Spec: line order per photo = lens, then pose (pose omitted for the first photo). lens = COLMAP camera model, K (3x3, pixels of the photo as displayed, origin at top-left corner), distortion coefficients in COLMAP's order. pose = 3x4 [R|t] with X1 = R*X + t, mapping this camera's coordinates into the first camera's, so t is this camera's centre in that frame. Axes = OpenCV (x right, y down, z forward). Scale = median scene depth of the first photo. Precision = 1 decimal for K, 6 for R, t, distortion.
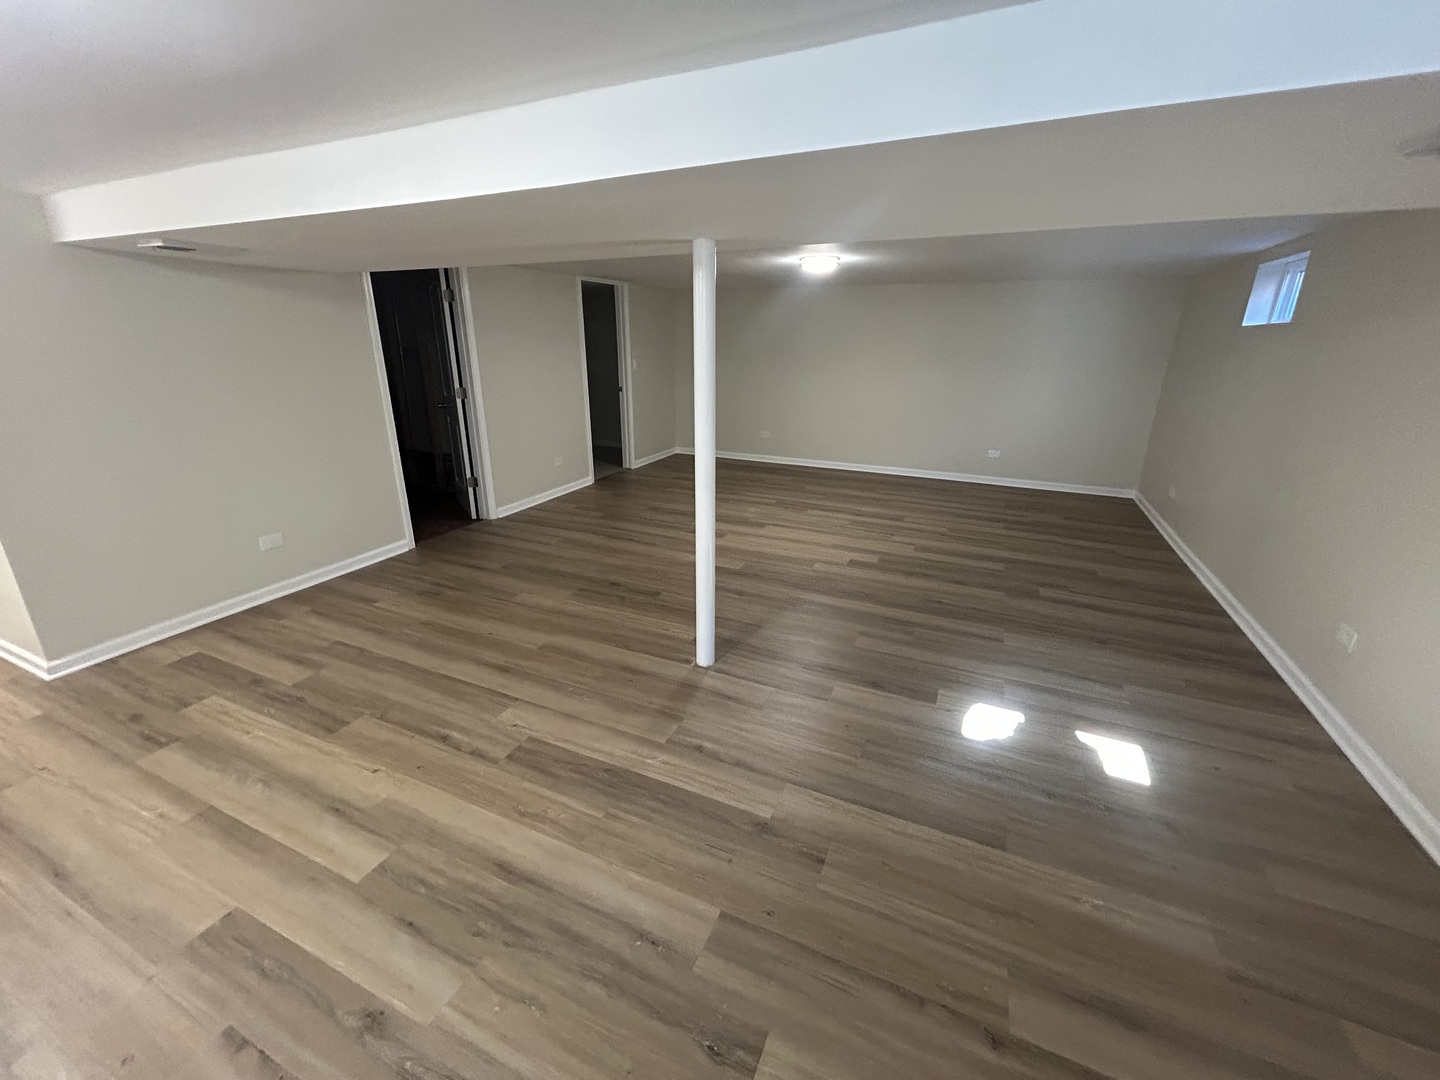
lens RADIAL K [[582.1, 0, 720.0], [0, 582.1, 540.0], [0, 0, 1]] dist [-0.000753, 0.000742]
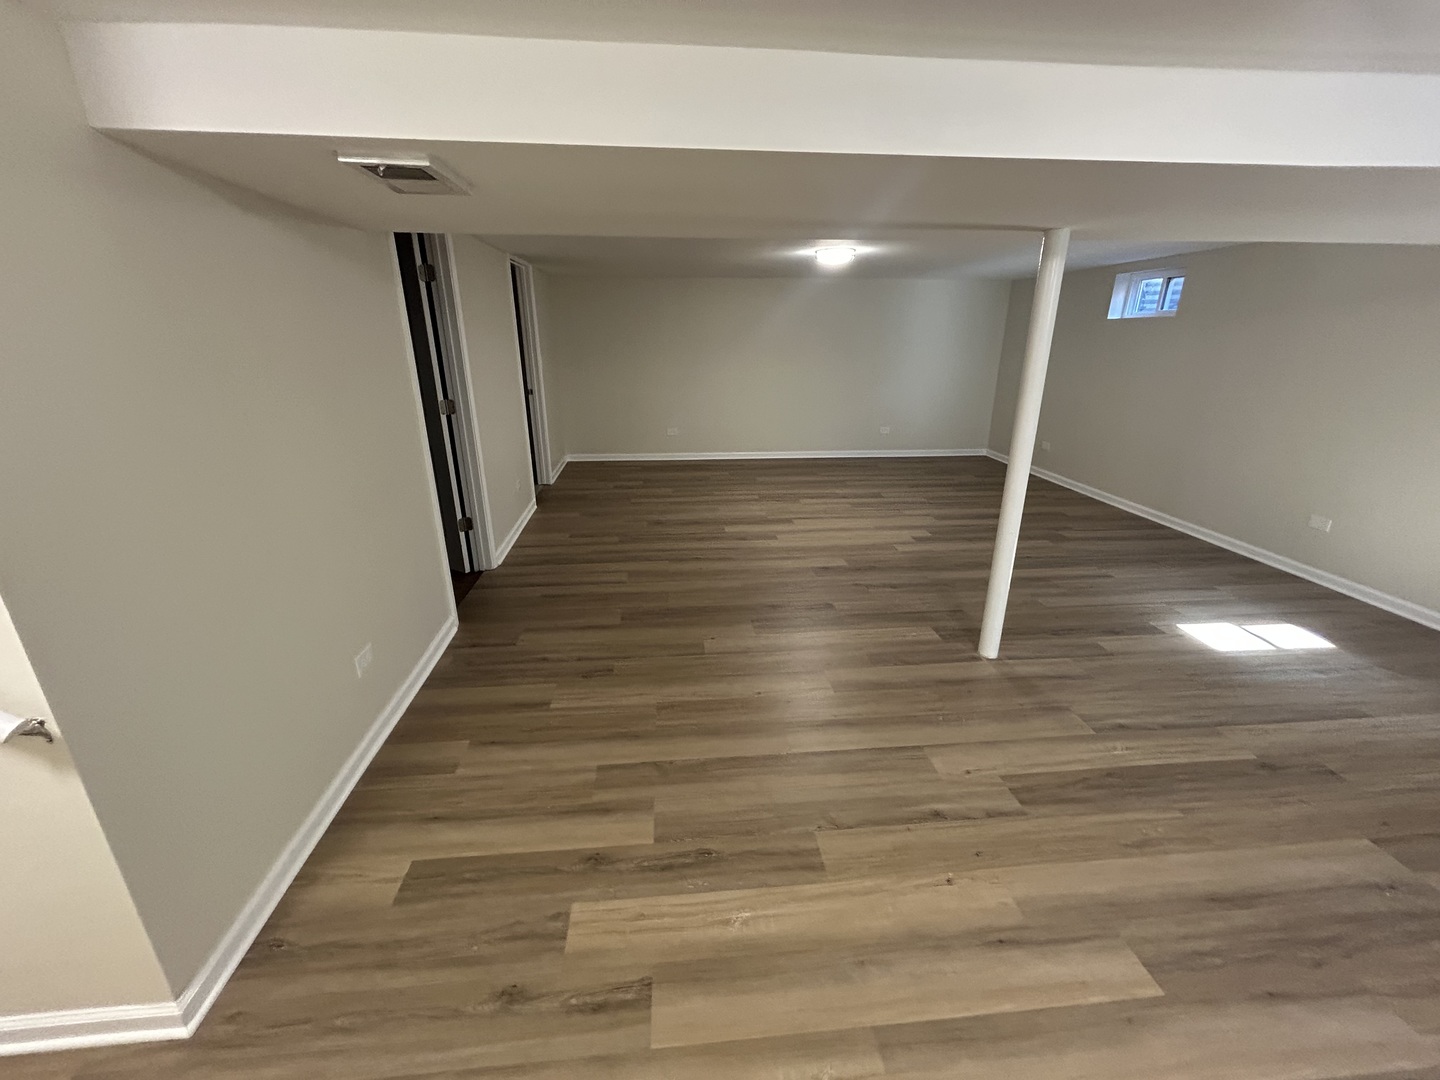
lens RADIAL K [[582.7, 0, 716.5], [0, 582.7, 542.8], [0, 0, 1]] dist [-0.000601, 0.000446]
pose [[0.871160, -0.174665, 0.458882, -0.762119], [0.167900, 0.984219, 0.055878, -0.099440], [-0.461401, 0.028368, 0.886738, 0.289306]]
